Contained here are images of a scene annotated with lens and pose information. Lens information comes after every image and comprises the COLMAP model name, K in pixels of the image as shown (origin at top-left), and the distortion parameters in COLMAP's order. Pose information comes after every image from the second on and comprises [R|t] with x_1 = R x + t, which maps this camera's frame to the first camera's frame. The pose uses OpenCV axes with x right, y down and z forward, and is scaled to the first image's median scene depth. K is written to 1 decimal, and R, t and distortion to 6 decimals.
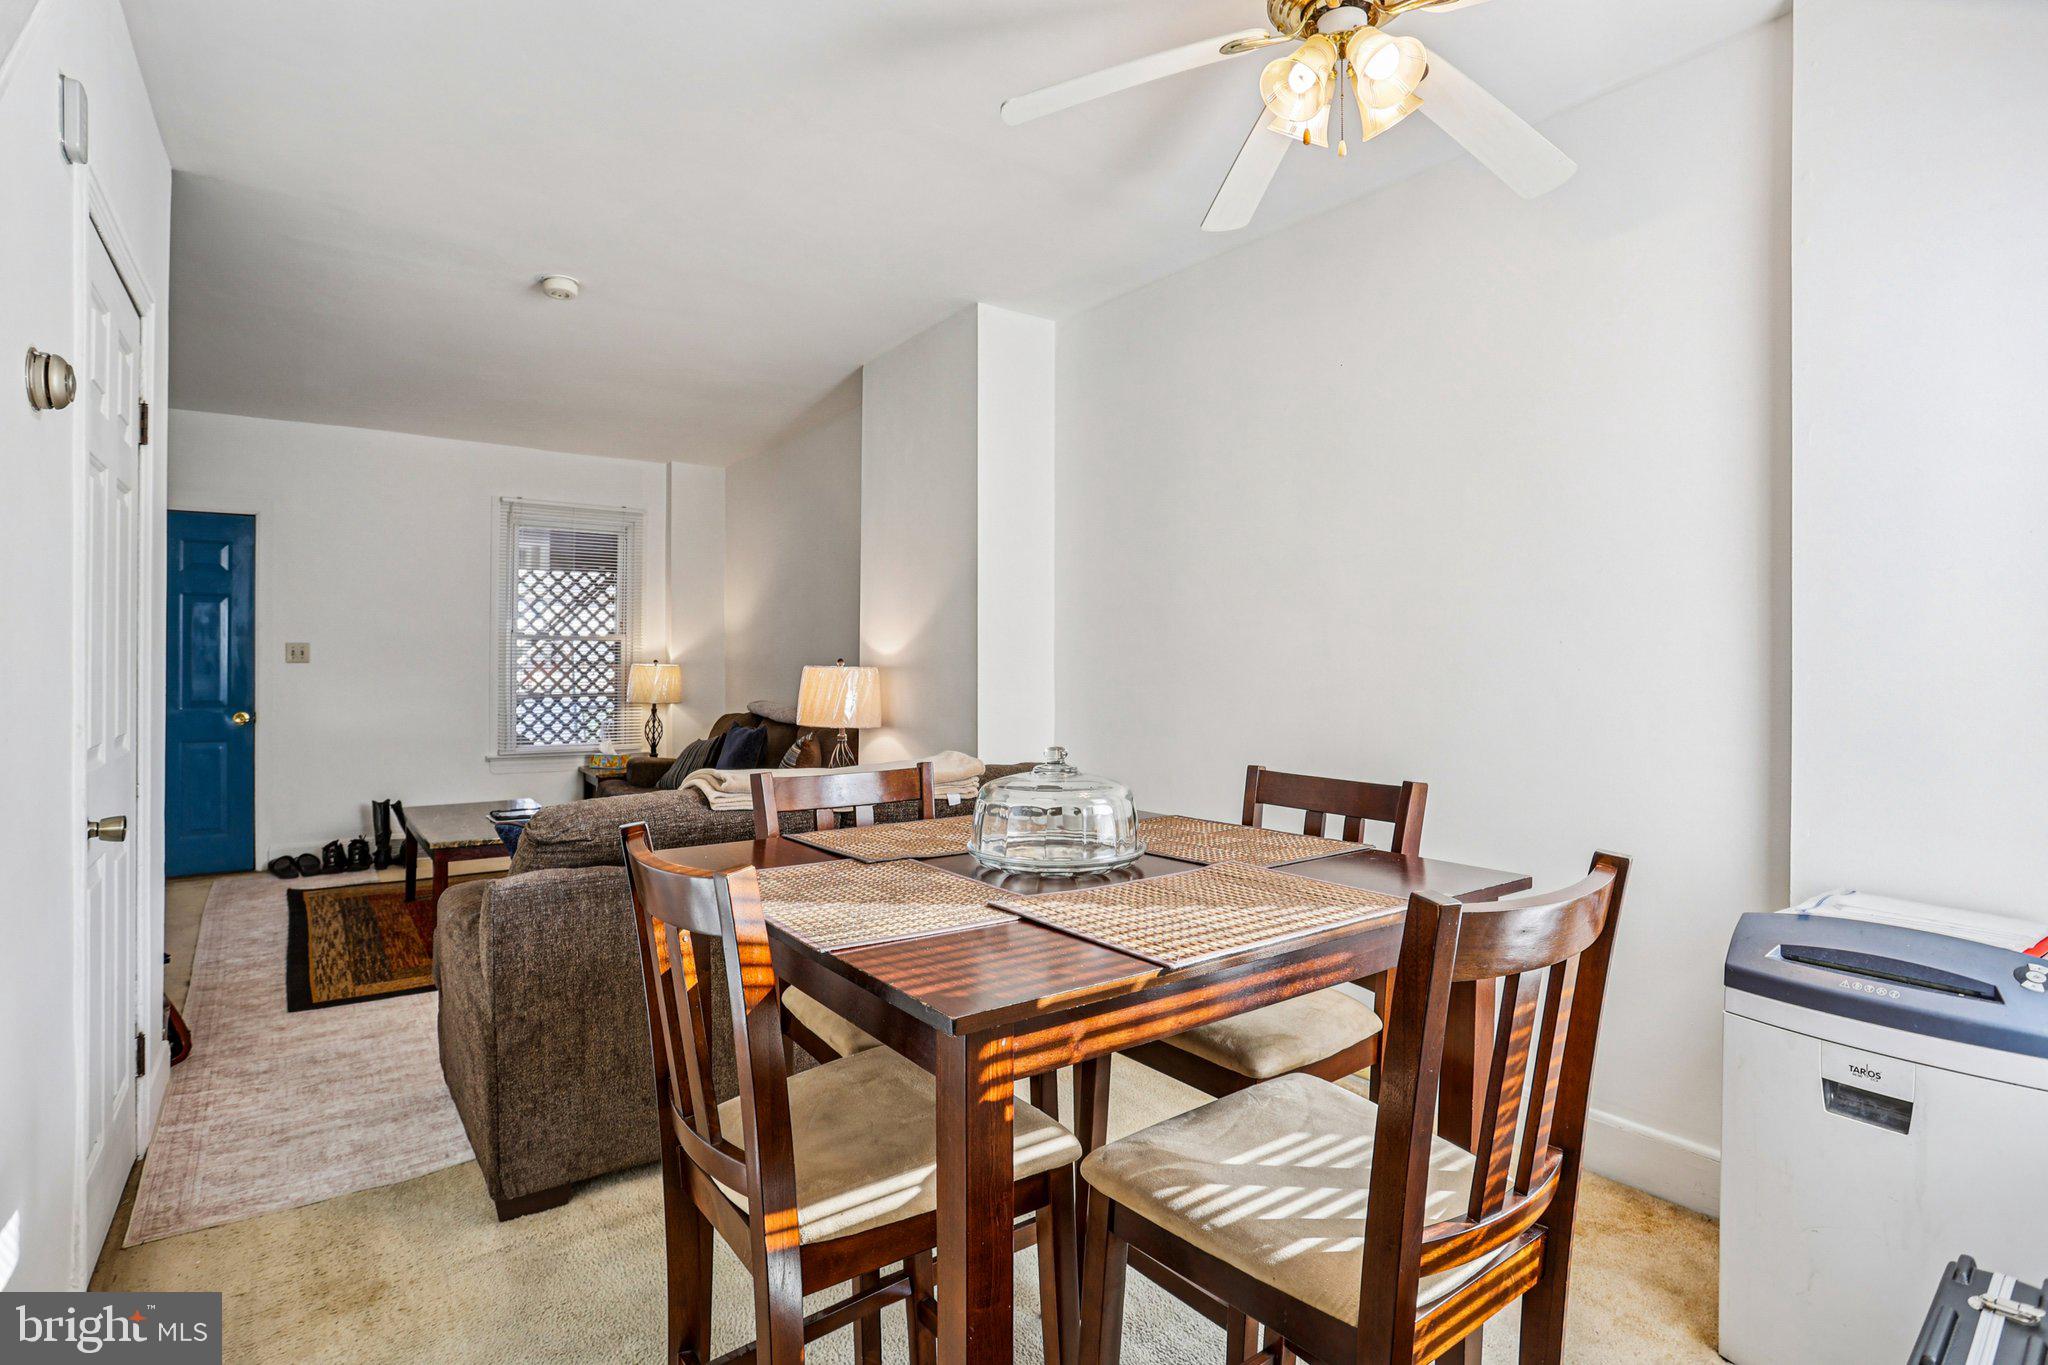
lens RADIAL K [[1033.0, 0, 1016.7], [0, 1033.0, 670.2], [0, 0, 1]] dist [-0.043814, 0.009793]
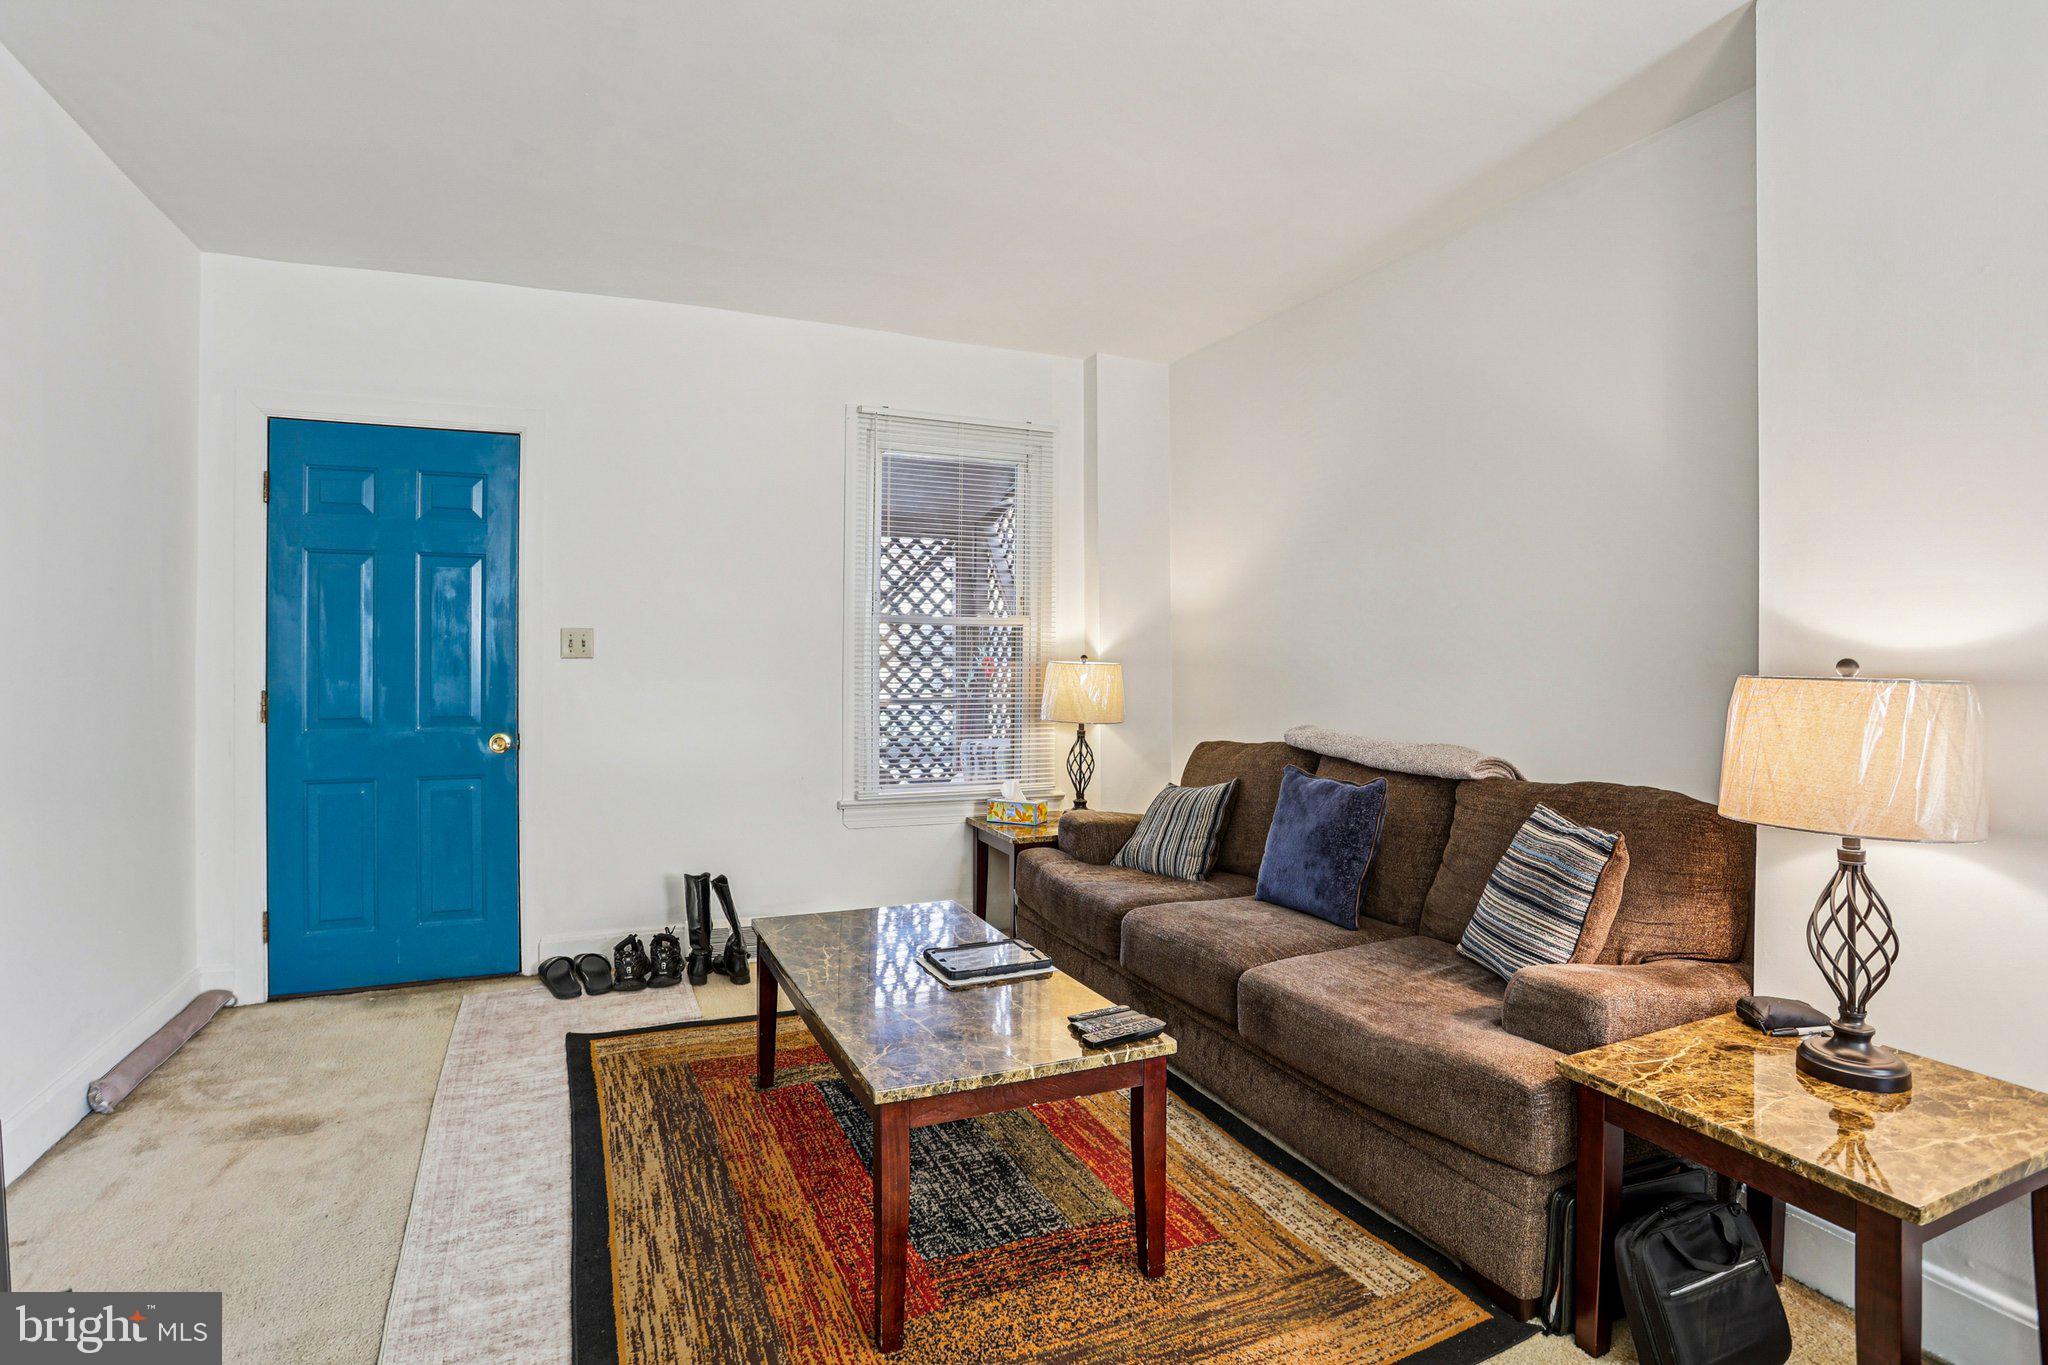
lens RADIAL K [[1033.0, 0, 1016.0], [0, 1033.0, 680.5], [0, 0, 1]] dist [-0.043814, 0.009793]
pose [[0.978552, 0.008008, -0.205845, -0.298856], [-0.004508, 0.999837, 0.017470, -0.005917], [0.205952, -0.016167, 0.978429, 0.413166]]
